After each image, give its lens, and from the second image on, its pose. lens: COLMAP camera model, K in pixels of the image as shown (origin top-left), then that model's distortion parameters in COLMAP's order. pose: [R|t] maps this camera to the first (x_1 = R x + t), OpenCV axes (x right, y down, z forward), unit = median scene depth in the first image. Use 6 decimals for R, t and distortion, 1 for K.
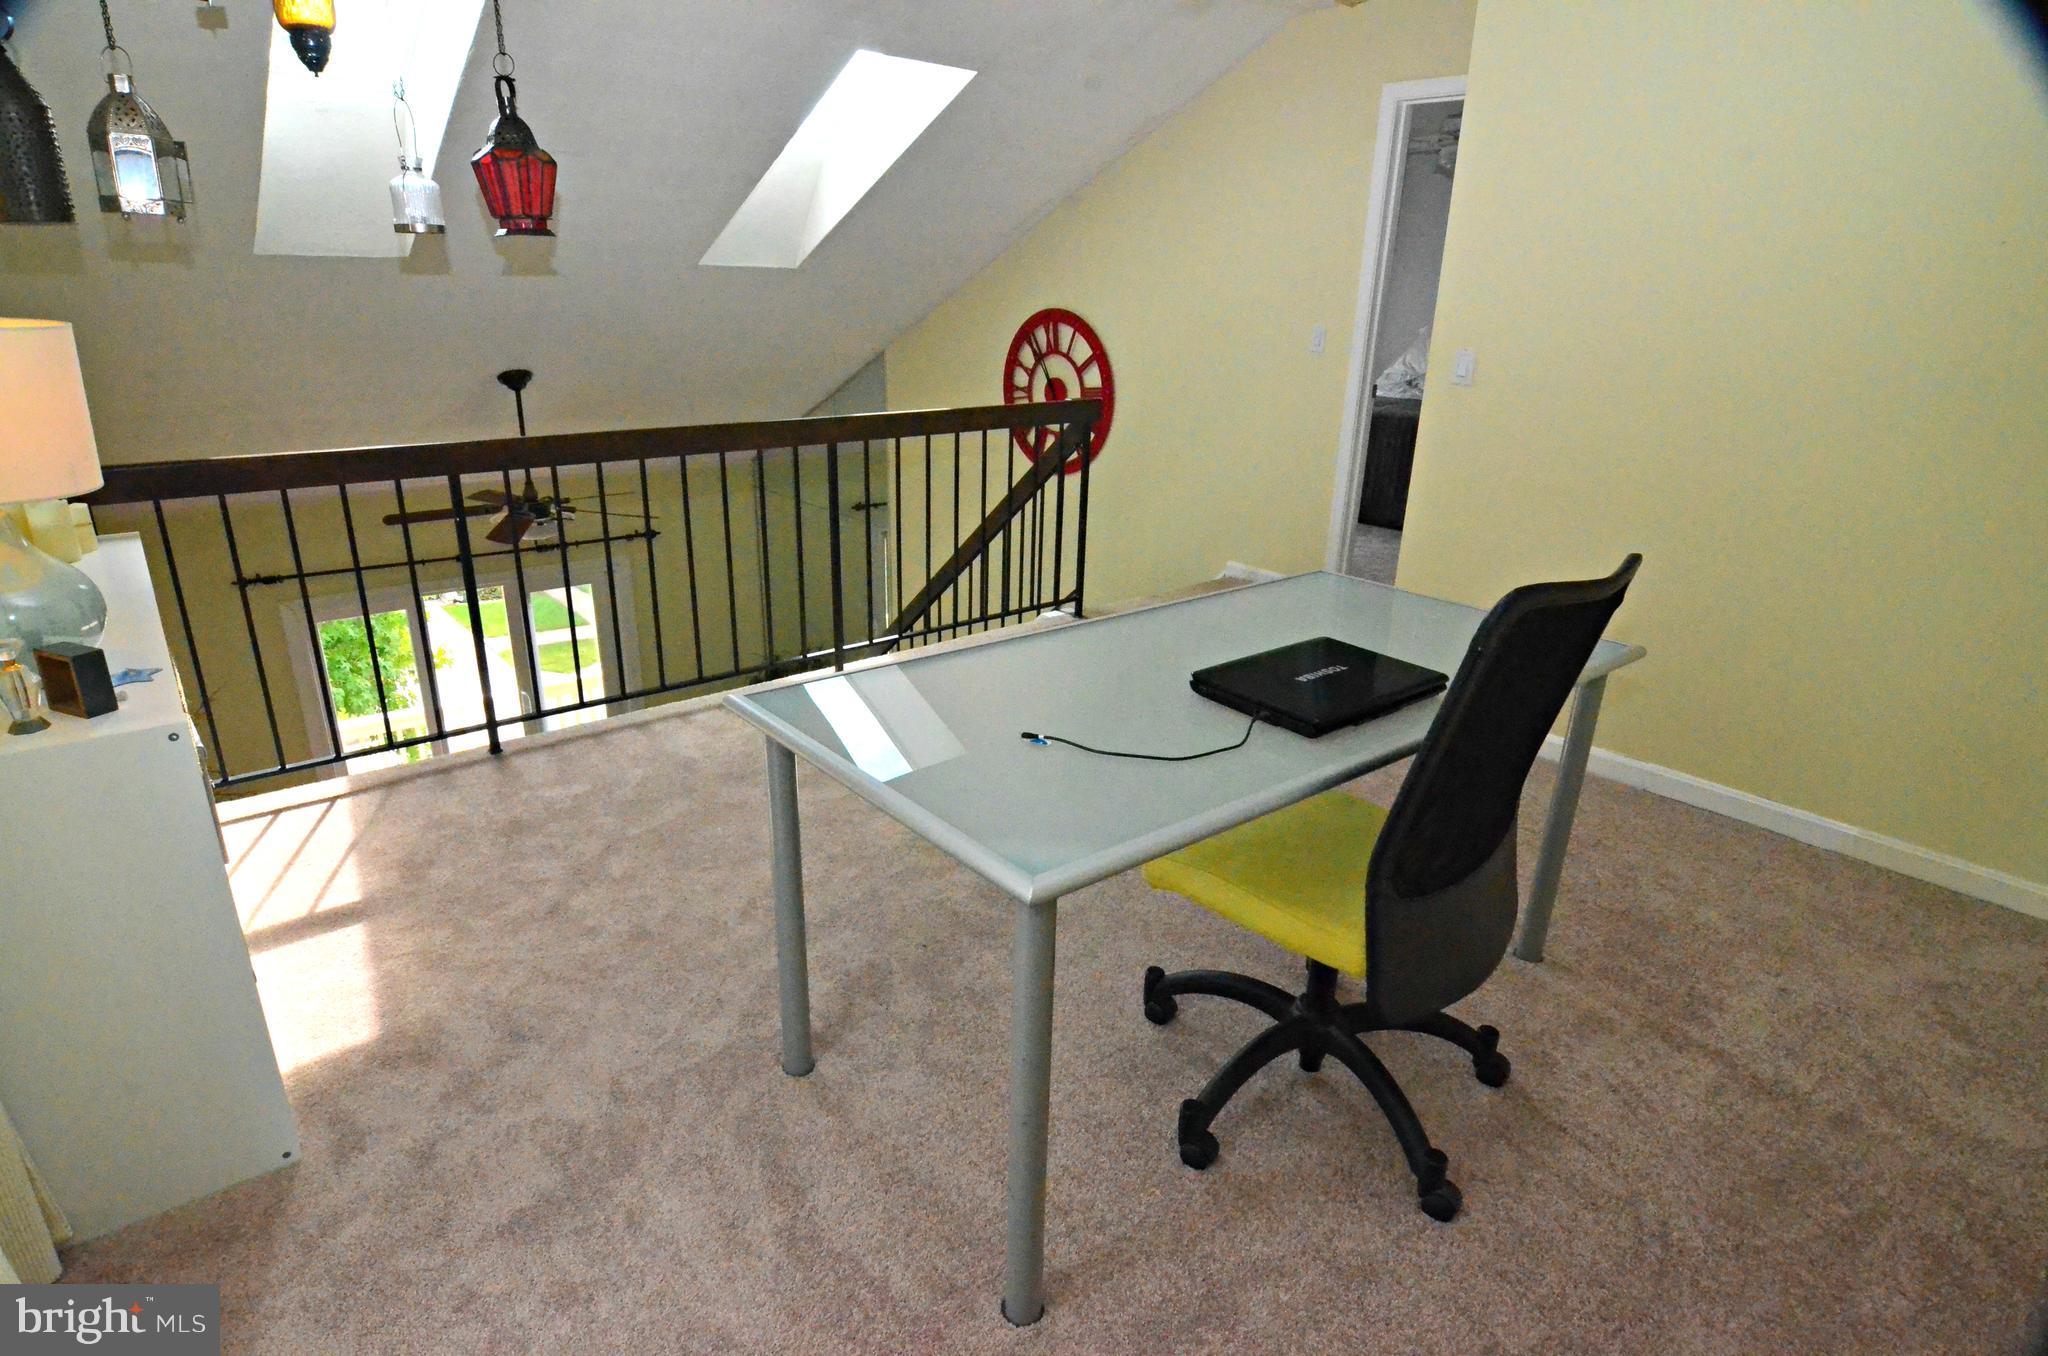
lens RADIAL K [[1101.7, 0, 1016.4], [0, 1101.7, 700.3], [0, 0, 1]] dist [-0.003897, -0.010246]
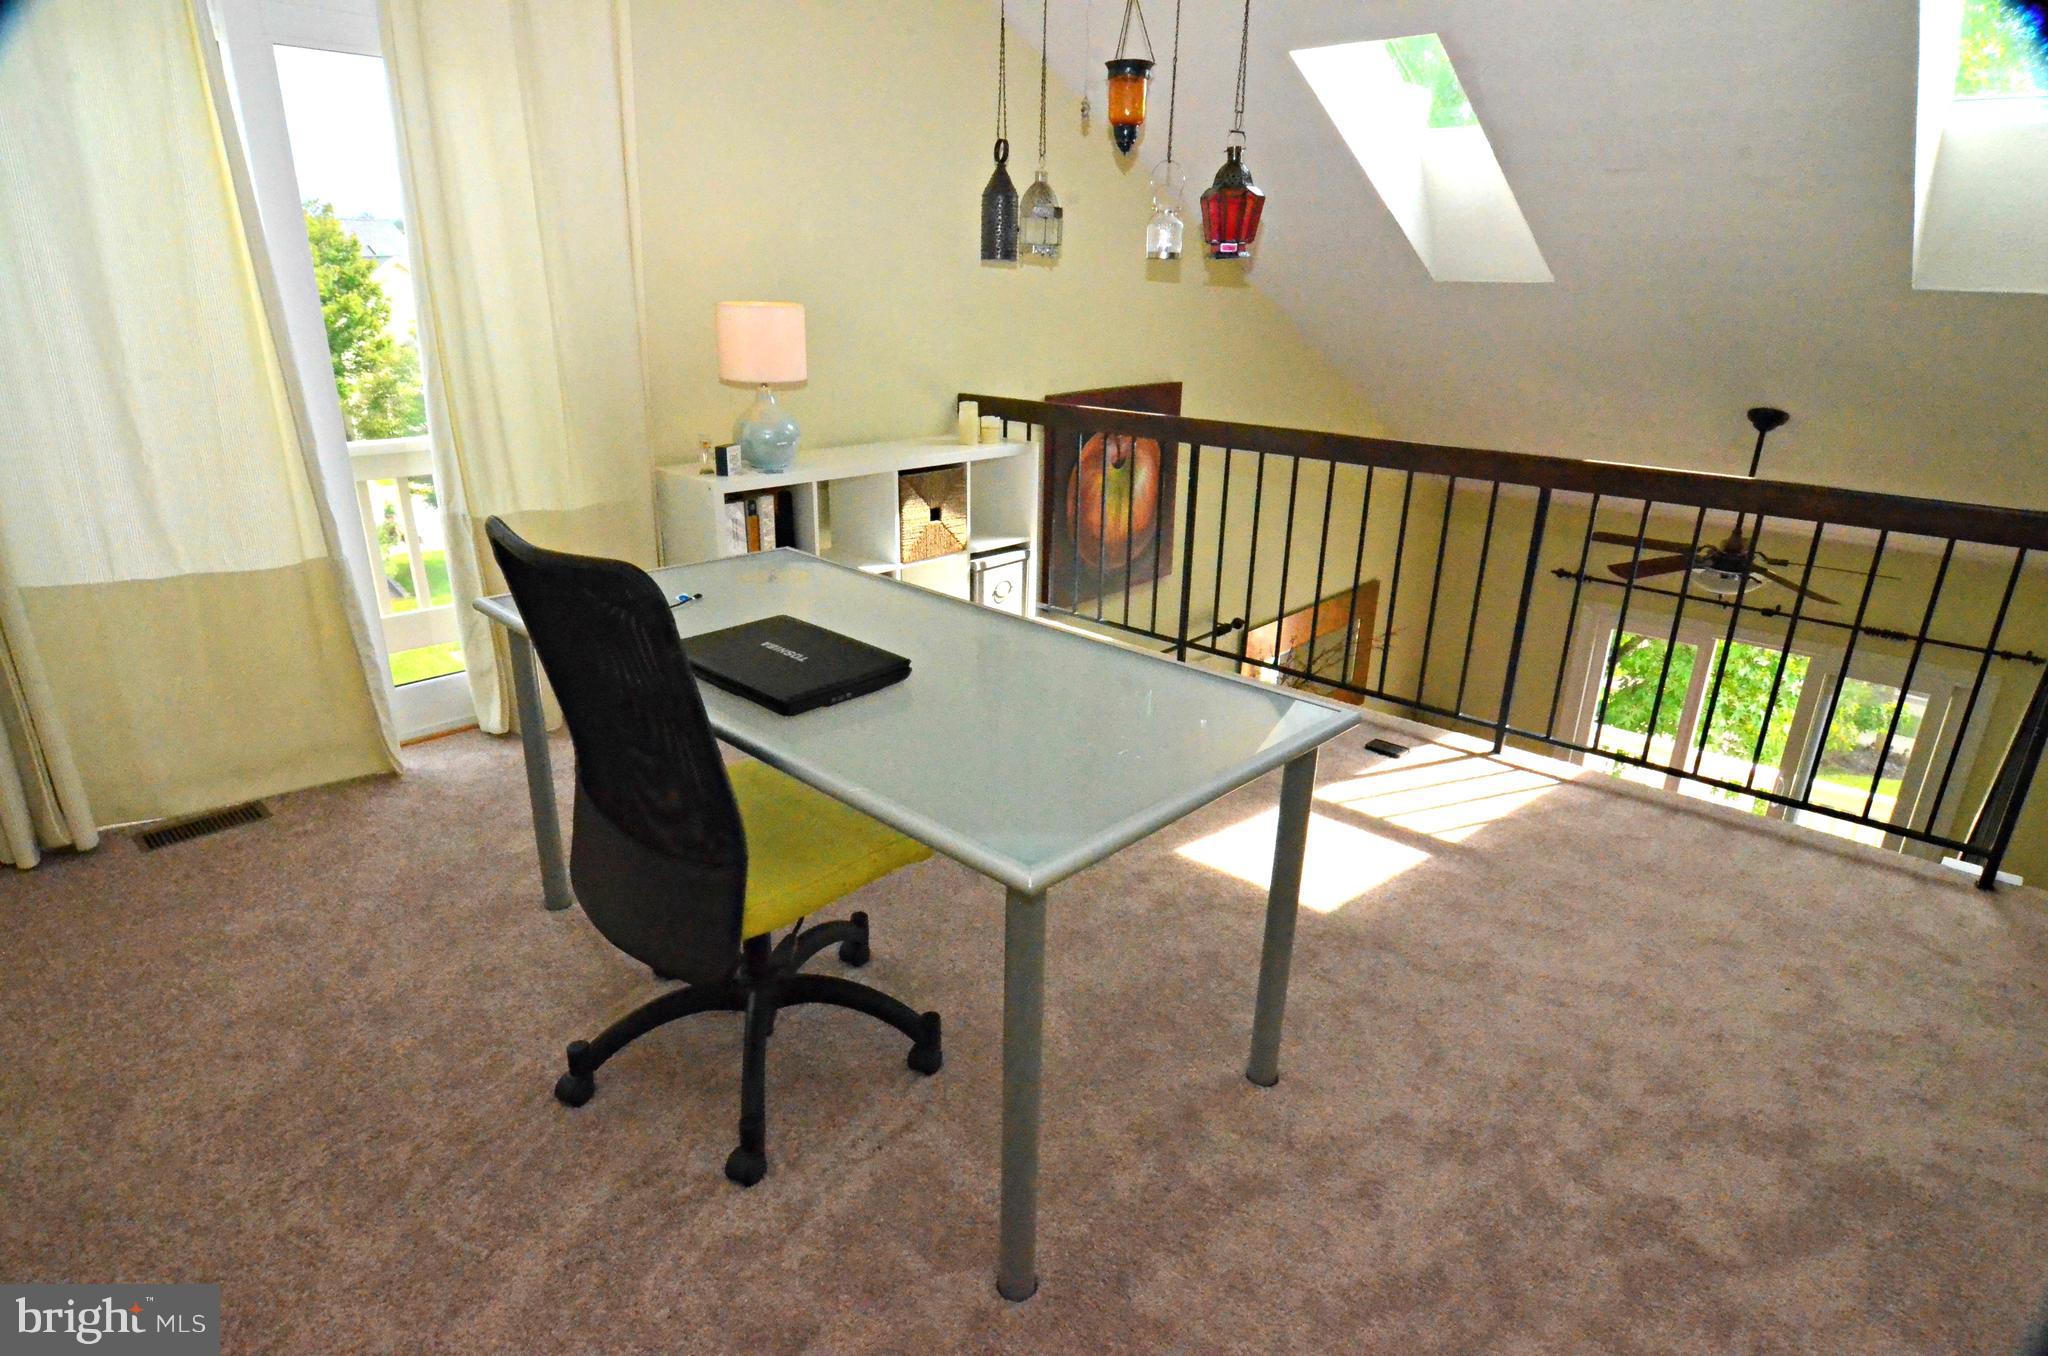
lens RADIAL K [[1101.7, 0, 1016.4], [0, 1101.7, 700.3], [0, 0, 1]] dist [-0.003897, -0.010246]
pose [[0.129091, 0.332418, -0.934256, 0.303100], [-0.356544, 0.894693, 0.269075, -0.082523], [0.925317, 0.298368, 0.234019, 0.232304]]
